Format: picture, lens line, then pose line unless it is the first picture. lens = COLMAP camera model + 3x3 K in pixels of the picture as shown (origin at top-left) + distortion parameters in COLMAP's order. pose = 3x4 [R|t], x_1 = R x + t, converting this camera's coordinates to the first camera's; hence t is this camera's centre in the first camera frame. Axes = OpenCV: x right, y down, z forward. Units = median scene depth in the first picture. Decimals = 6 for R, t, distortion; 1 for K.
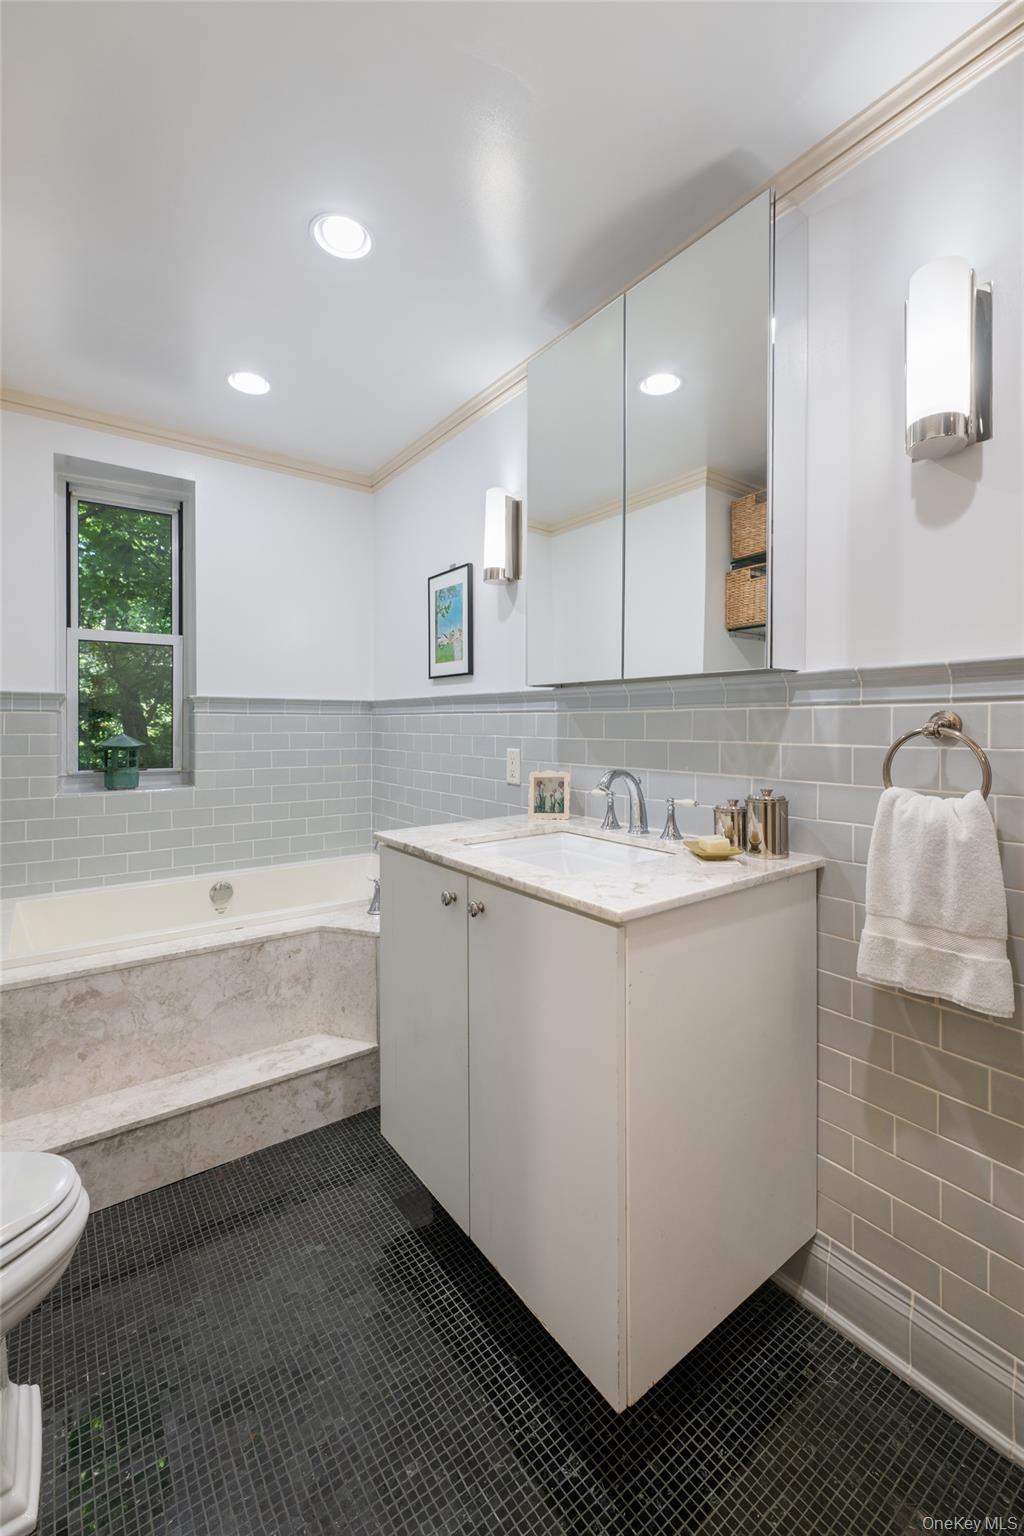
lens RADIAL K [[654.1, 0, 510.6], [0, 654.1, 728.1], [0, 0, 1]] dist [0.000180, -0.000047]
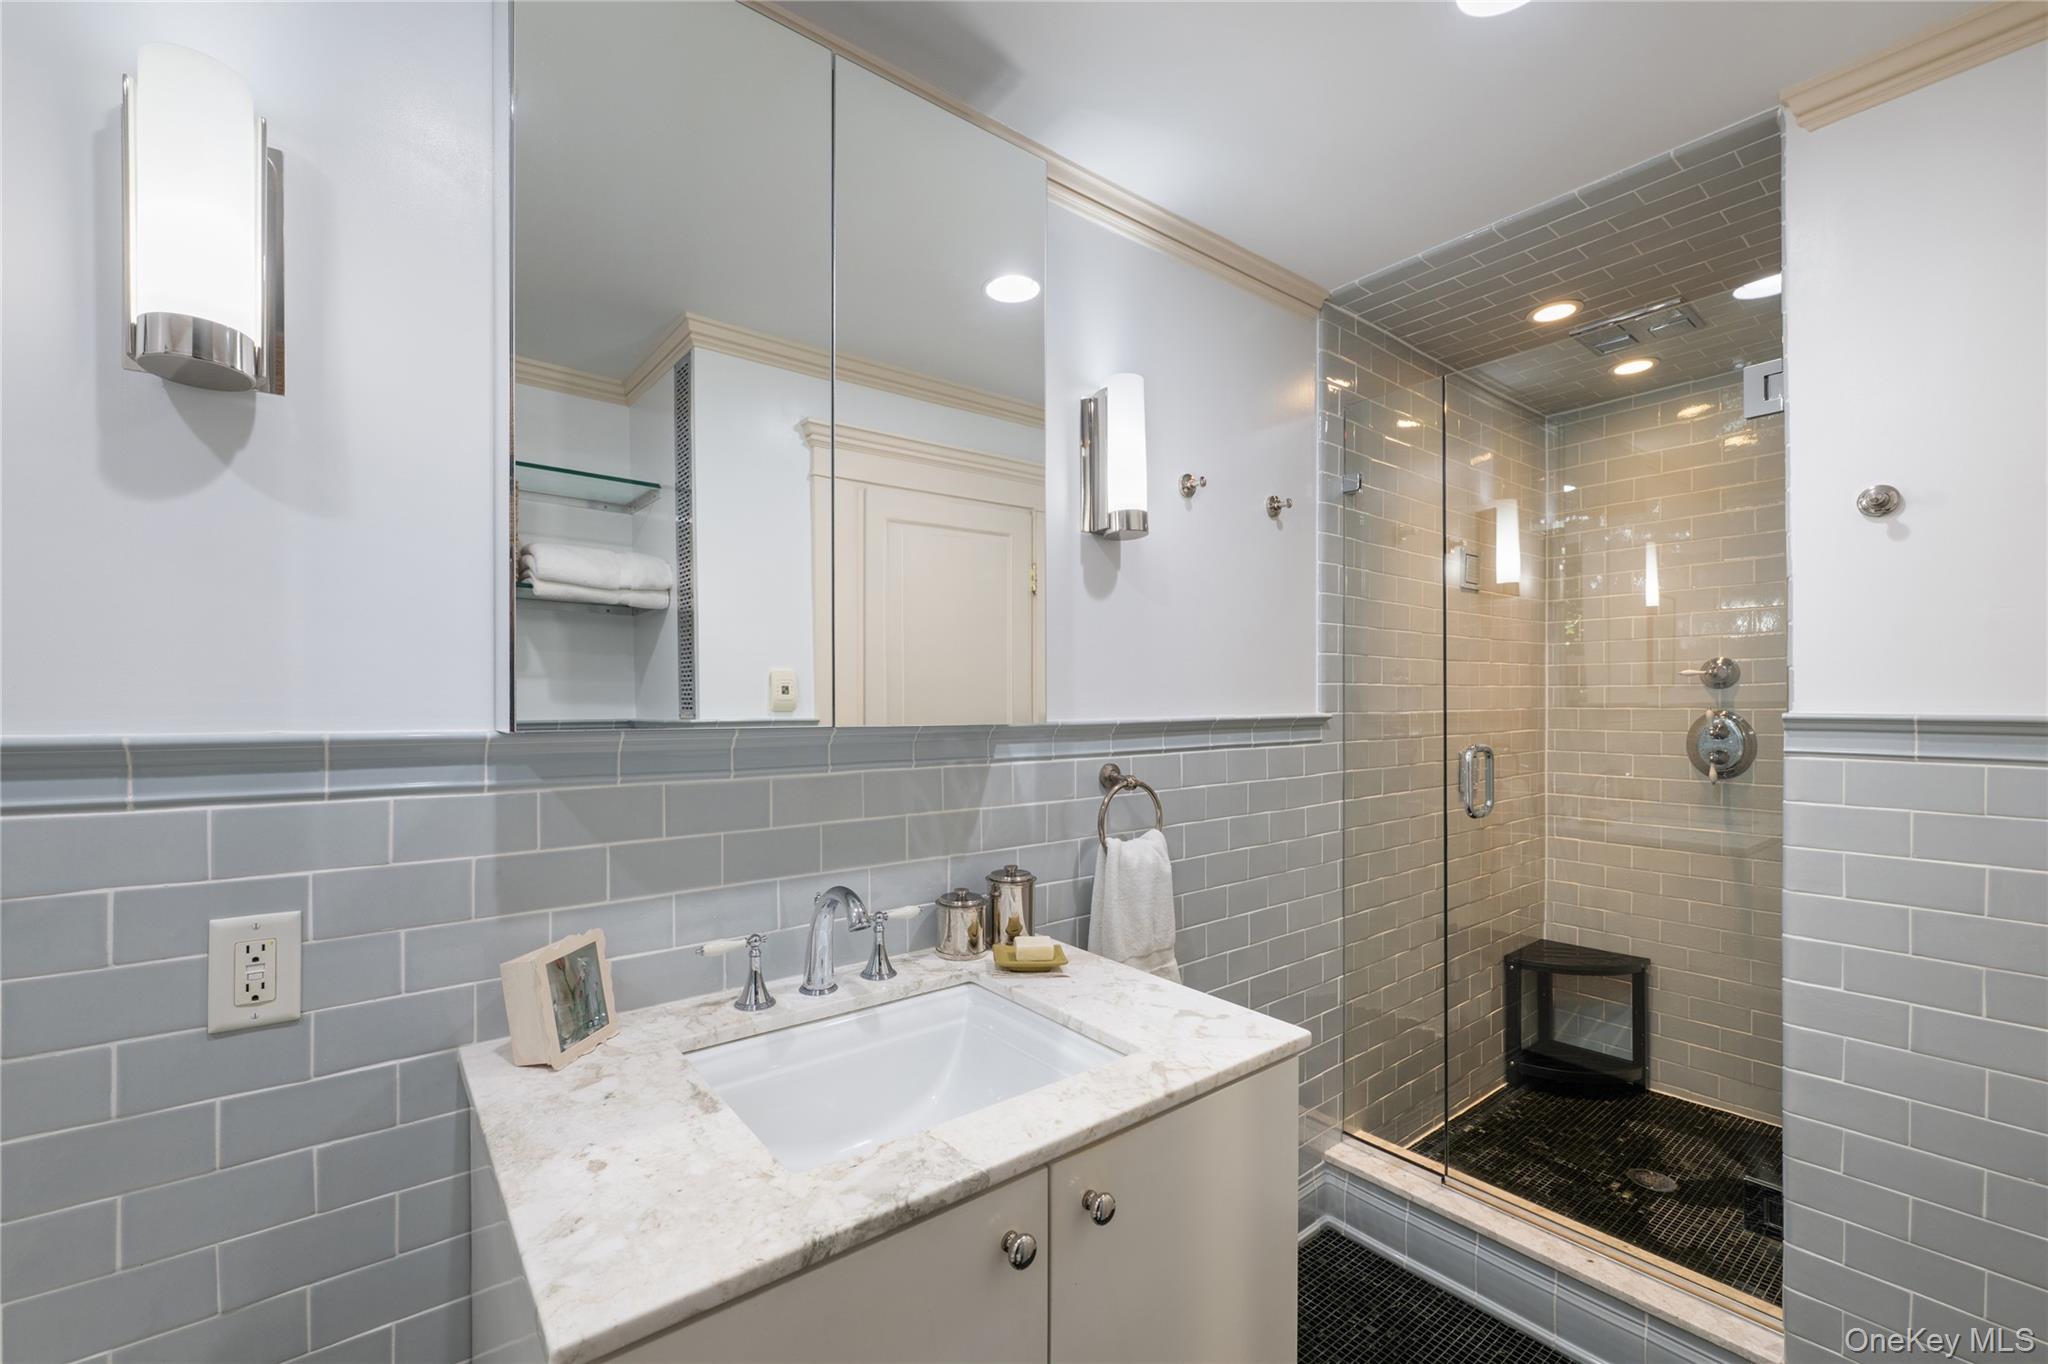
lens RADIAL K [[843.2, 0, 1020.3], [0, 843.2, 706.6], [0, 0, 1]] dist [-0.001494, -0.000176]
pose [[-0.035705, -0.002143, 0.999360, -0.647540], [0.006311, 0.999977, 0.002370, -0.106633], [-0.999342, 0.006391, -0.035691, 0.987922]]
